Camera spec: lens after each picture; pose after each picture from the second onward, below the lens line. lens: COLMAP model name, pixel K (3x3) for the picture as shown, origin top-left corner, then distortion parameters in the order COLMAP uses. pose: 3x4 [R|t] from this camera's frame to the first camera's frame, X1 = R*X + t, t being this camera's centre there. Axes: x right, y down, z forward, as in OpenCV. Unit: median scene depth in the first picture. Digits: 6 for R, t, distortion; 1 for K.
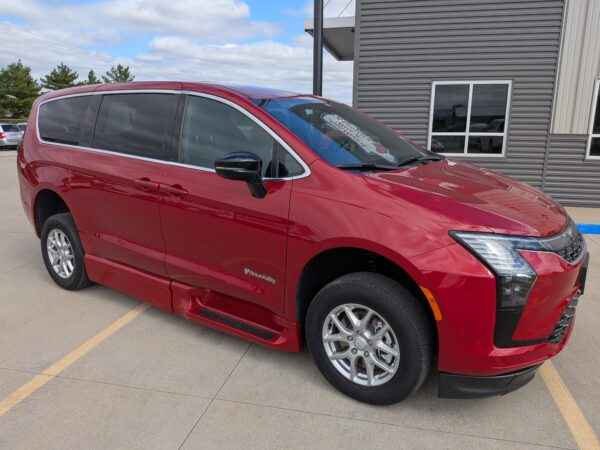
lens RADIAL K [[438.1, 0, 299.7], [0, 438.1, 208.7], [0, 0, 1]] dist [0.033225, -0.075916]
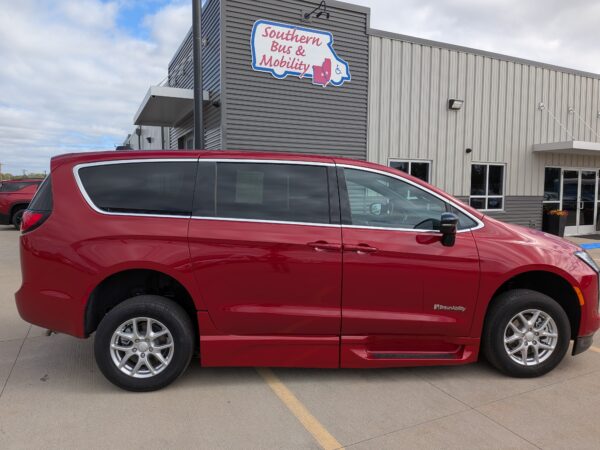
lens RADIAL K [[438.1, 0, 299.7], [0, 438.1, 208.7], [0, 0, 1]] dist [0.033225, -0.075916]
pose [[0.793652, -0.030607, 0.607602, -1.164590], [0.117987, 0.987515, -0.104371, -0.048032], [-0.596821, 0.154523, 0.787354, 0.196195]]
